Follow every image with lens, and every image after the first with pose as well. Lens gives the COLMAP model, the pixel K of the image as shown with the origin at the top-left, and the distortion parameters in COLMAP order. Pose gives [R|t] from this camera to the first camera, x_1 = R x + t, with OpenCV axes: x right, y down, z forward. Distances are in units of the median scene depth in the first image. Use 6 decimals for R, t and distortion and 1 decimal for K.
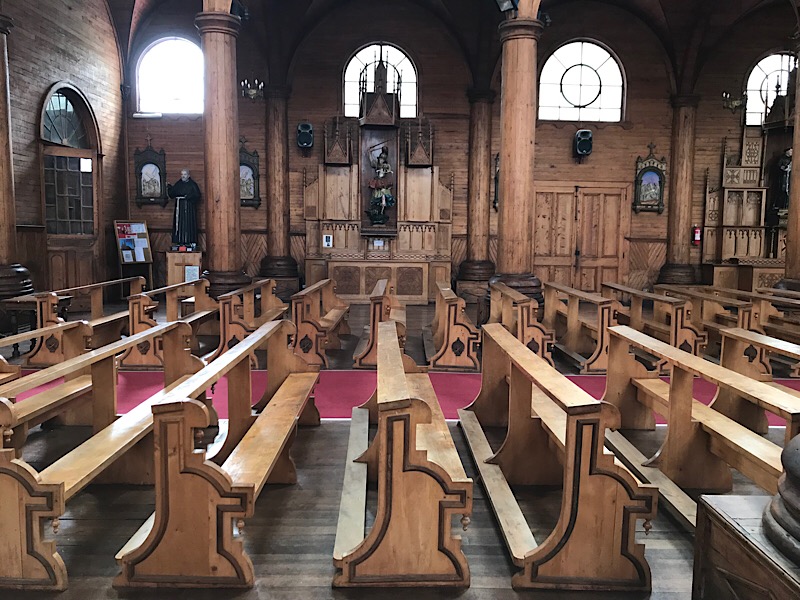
lens RADIAL K [[635.0, 0, 400.0], [0, 635.0, 300.0], [0, 0, 1]] dist [0.024013, -0.008253]
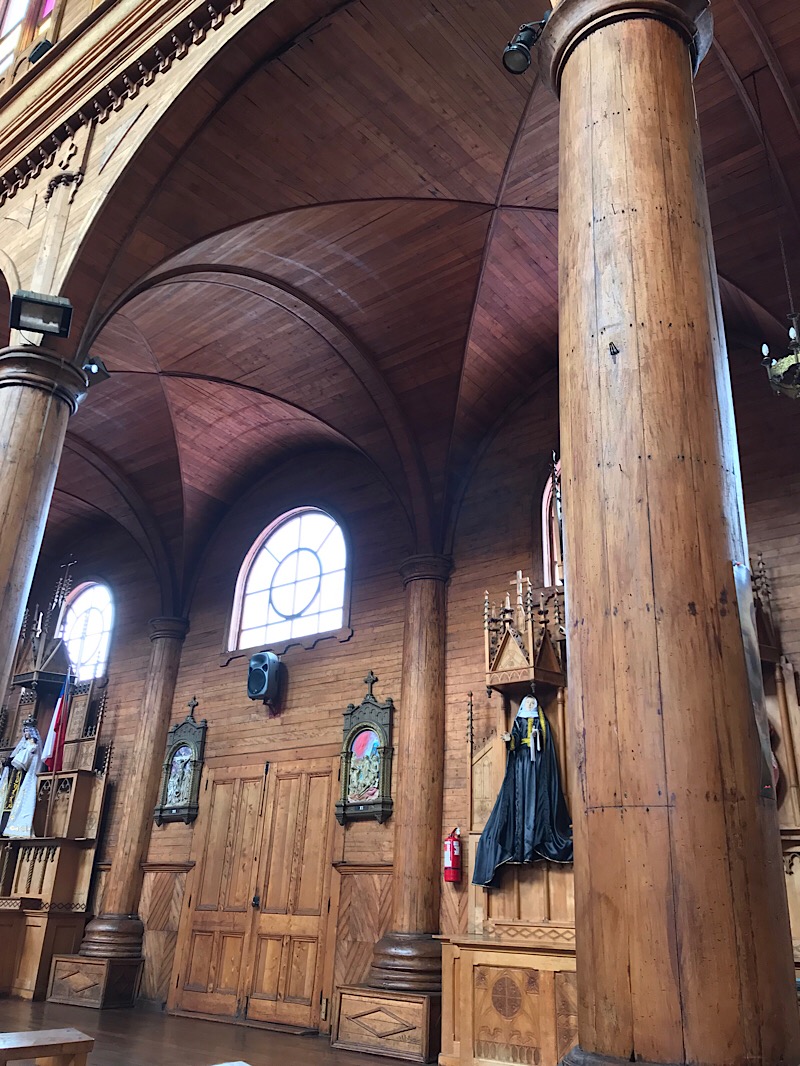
lens RADIAL K [[846.1, 0, 400.0], [0, 846.1, 533.0], [0, 0, 1]] dist [0.024013, -0.008253]
pose [[0.794115, -0.245573, -0.555946, 0.785879], [-0.074630, 0.868411, -0.490197, -0.010959], [0.603169, 0.430763, 0.671291, 0.528068]]
